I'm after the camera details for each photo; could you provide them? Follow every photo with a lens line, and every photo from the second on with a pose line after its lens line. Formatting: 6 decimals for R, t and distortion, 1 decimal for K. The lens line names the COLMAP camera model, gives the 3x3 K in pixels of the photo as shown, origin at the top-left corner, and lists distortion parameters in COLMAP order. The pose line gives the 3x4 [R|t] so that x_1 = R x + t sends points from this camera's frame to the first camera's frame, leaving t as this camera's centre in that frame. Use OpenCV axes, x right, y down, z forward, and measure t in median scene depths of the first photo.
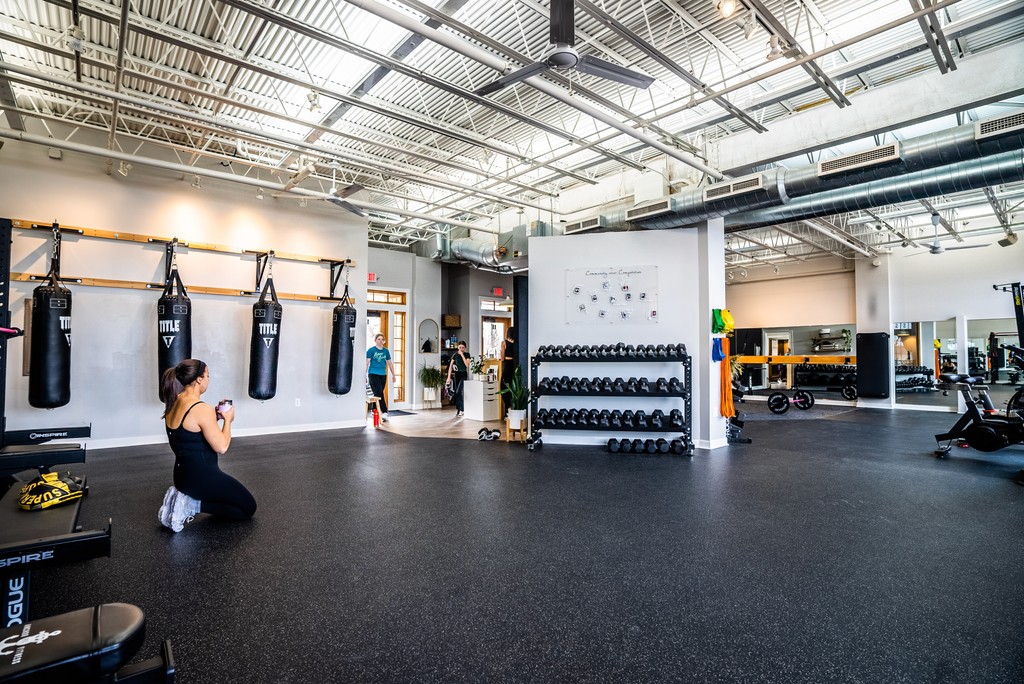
lens RADIAL K [[500.5, 0, 512.0], [0, 500.5, 342.0], [0, 0, 1]] dist [-0.003198, -0.000335]
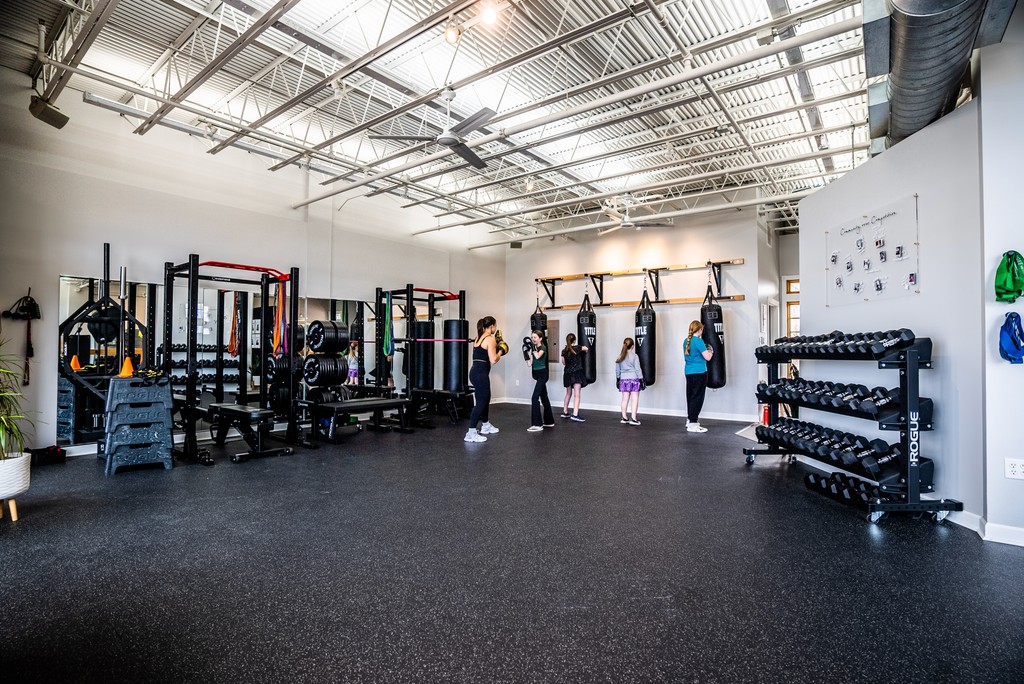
lens RADIAL K [[500.7, 0, 508.4], [0, 500.7, 340.2], [0, 0, 1]] dist [-0.064240, 0.000080]
pose [[0.196451, -0.018956, -0.980330, 0.718631], [0.008421, 0.999809, -0.017645, 0.019106], [0.980477, -0.004789, 0.196573, 0.433560]]
